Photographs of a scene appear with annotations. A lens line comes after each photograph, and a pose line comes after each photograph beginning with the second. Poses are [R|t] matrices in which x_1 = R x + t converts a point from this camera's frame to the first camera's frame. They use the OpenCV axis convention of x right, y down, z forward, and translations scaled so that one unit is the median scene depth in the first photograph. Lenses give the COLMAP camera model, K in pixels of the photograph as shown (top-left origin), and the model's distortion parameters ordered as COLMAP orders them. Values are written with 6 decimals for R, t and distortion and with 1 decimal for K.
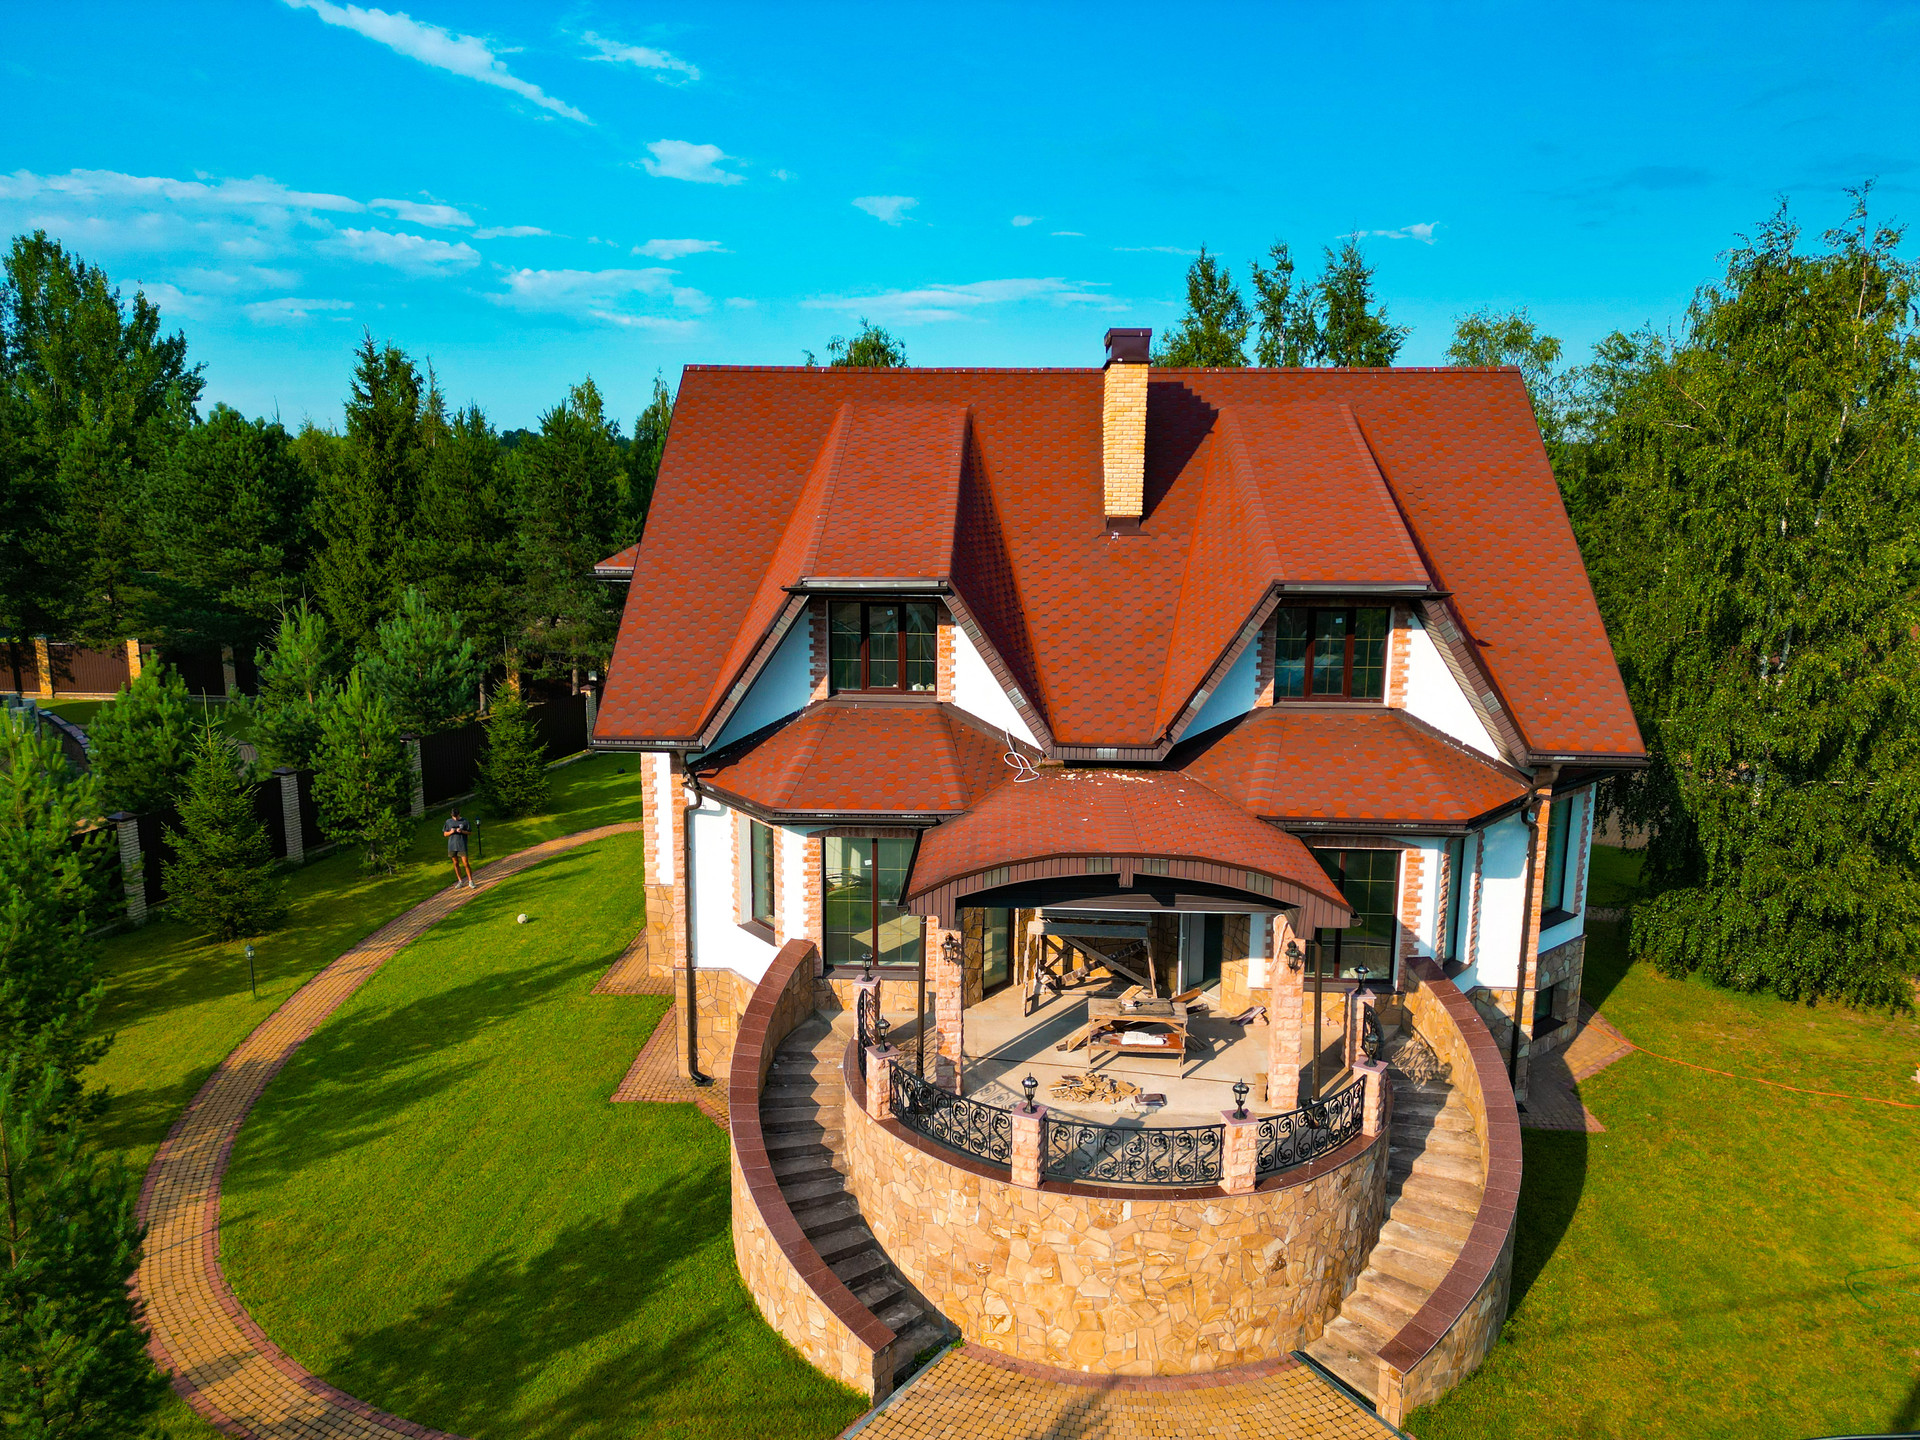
lens RADIAL K [[1350.7, 0, 965.5], [0, 1350.7, 724.9], [0, 0, 1]] dist [0.052099, -0.036894]
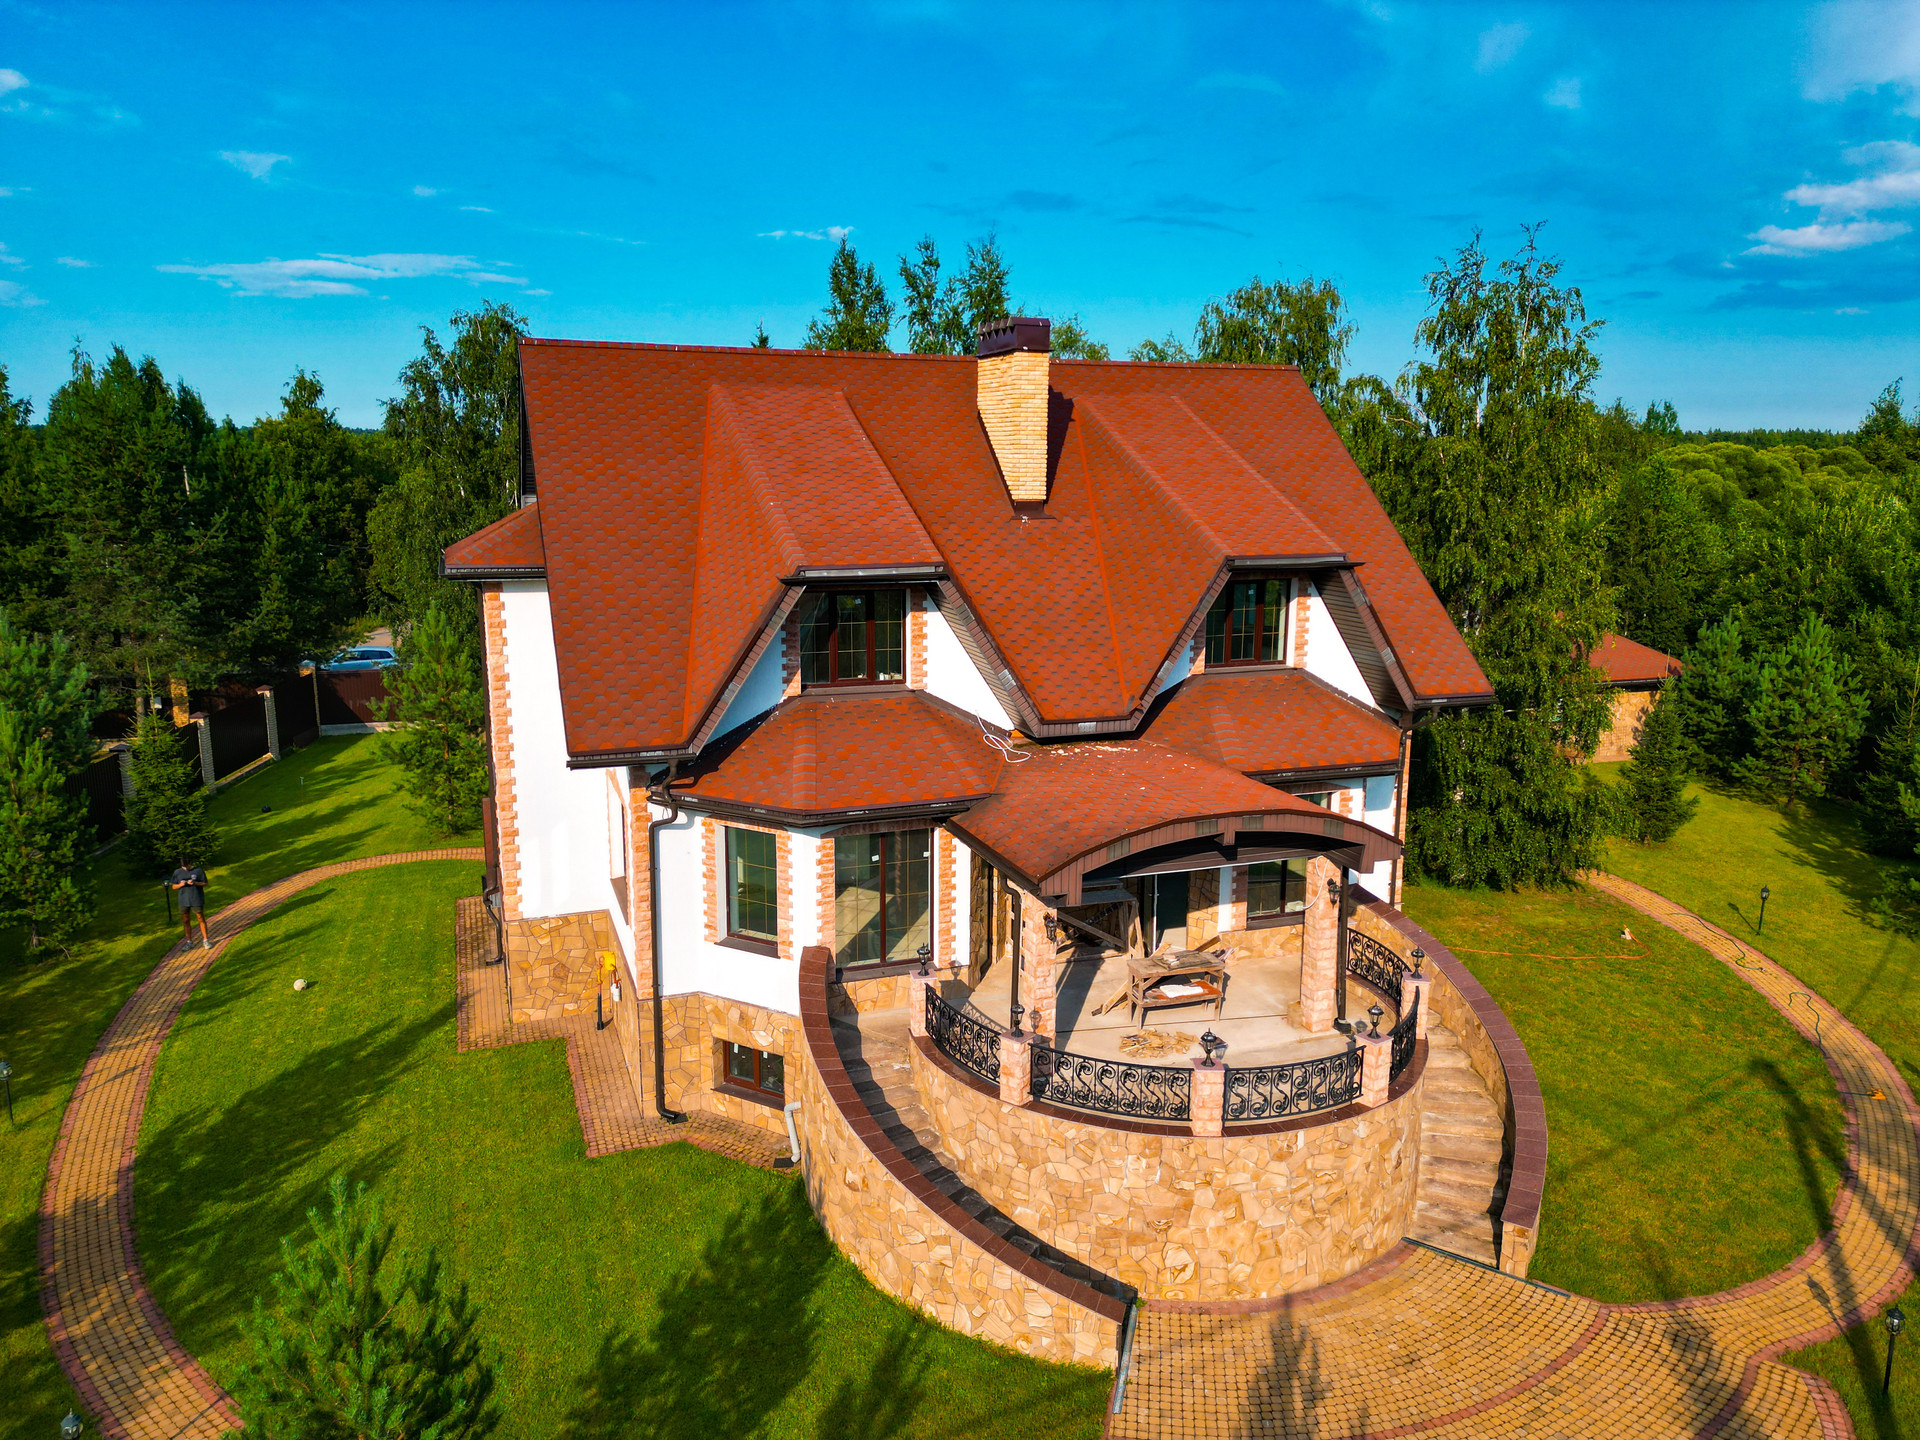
lens RADIAL K [[1350.7, 0, 966.9], [0, 1350.7, 723.8], [0, 0, 1]] dist [0.052099, -0.036894]
pose [[0.921081, -0.075767, 0.381927, -0.359095], [0.073769, 0.997077, 0.019895, -0.008799], [-0.382318, 0.009850, 0.923978, 0.070888]]
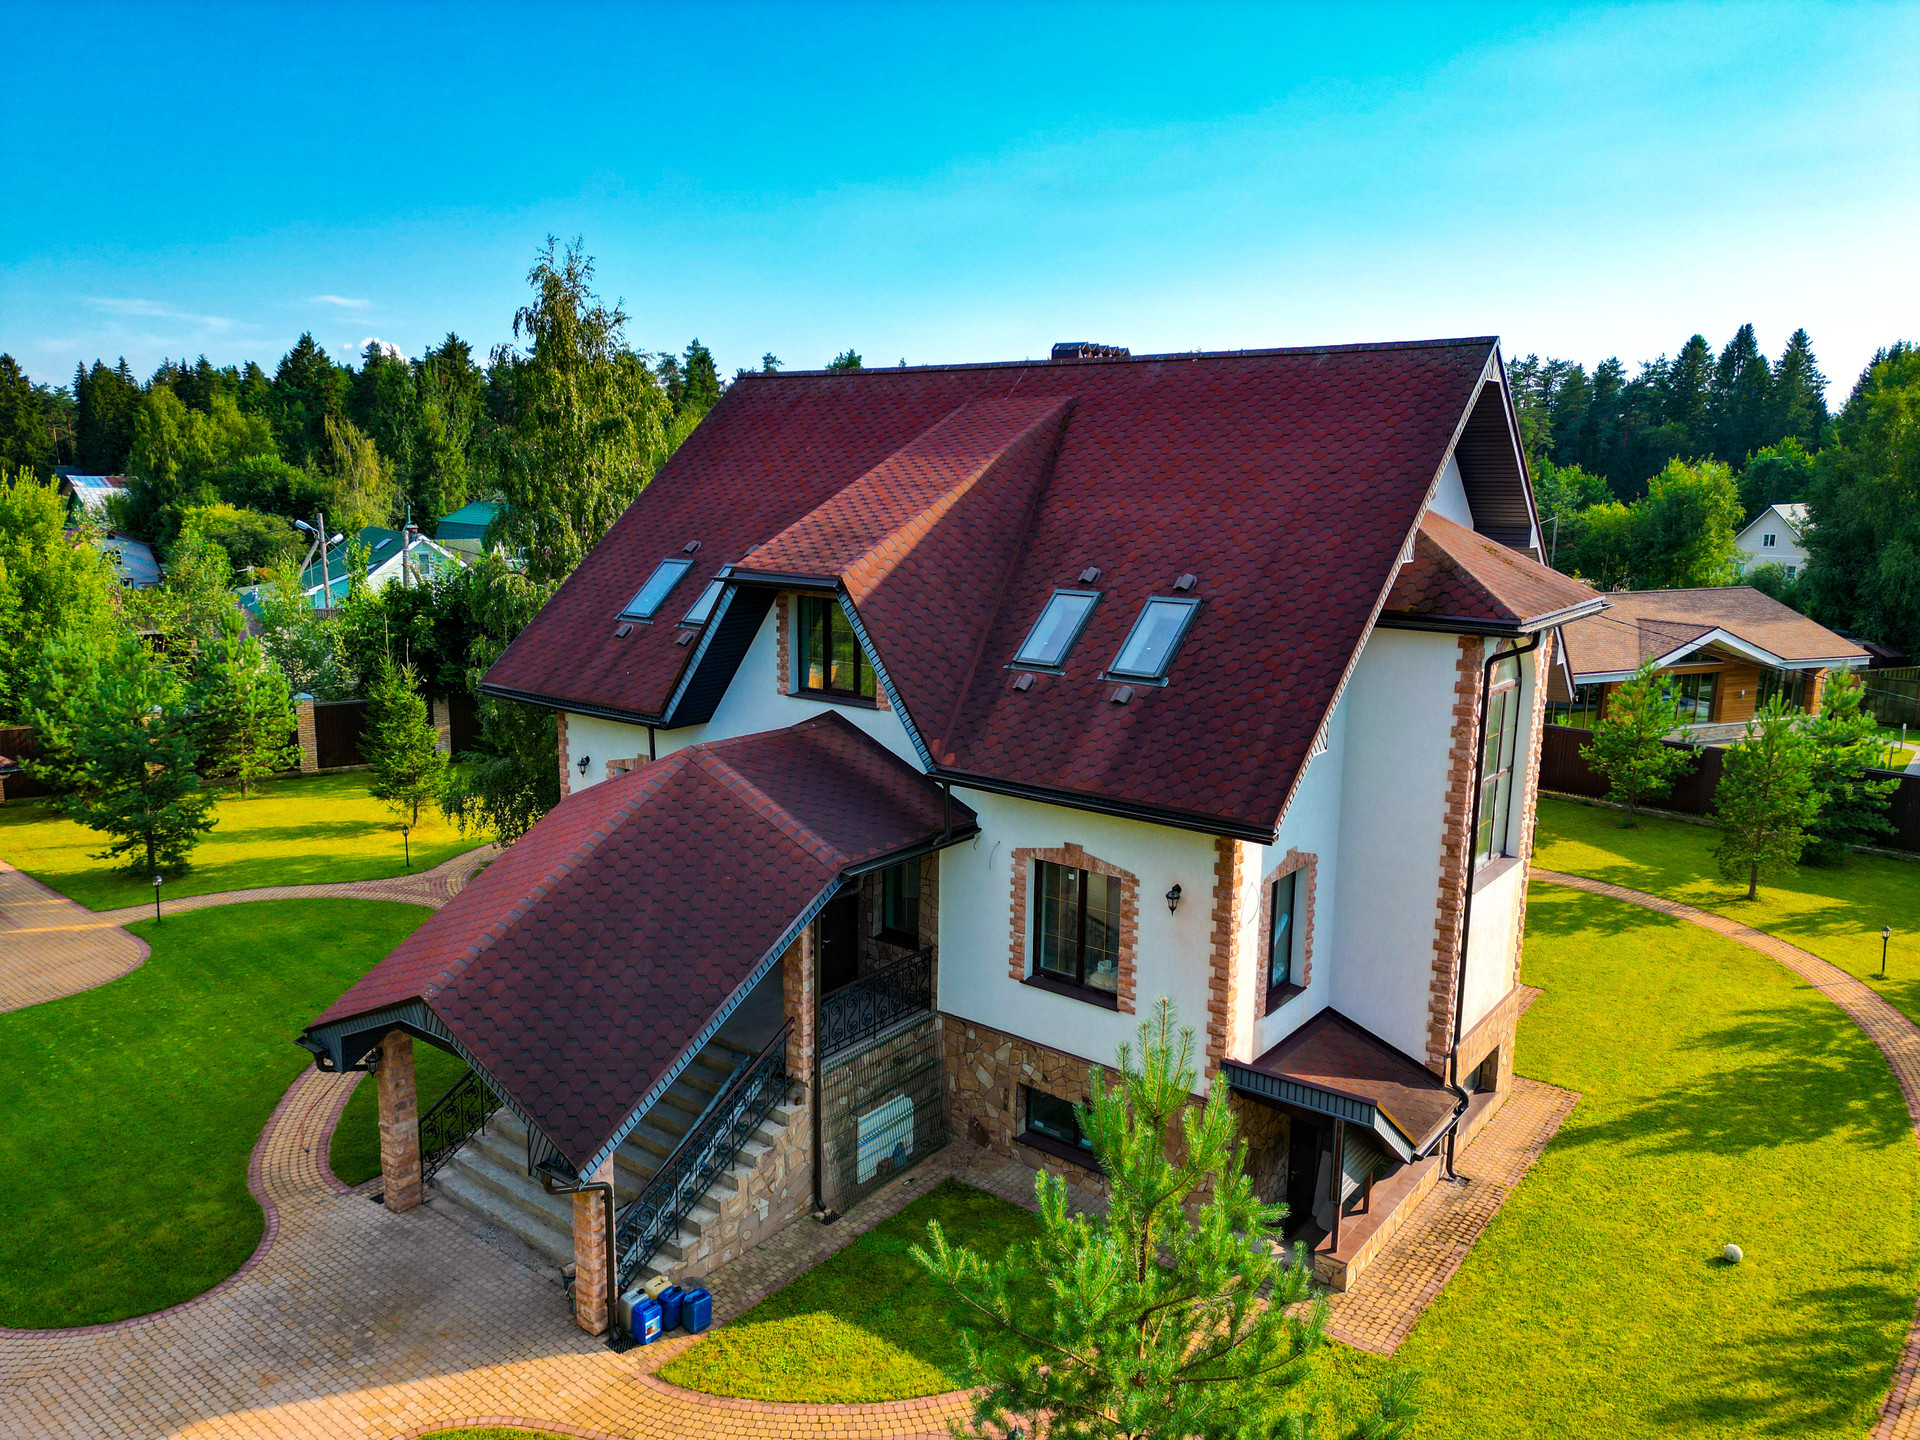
lens RADIAL K [[1350.7, 0, 955.0], [0, 1350.7, 707.9], [0, 0, 1]] dist [0.052099, -0.036894]
pose [[-0.815101, -0.116537, 0.567476, -0.505059], [0.093564, 0.940216, 0.327475, -0.427341], [-0.571713, 0.320021, -0.755467, 2.198409]]
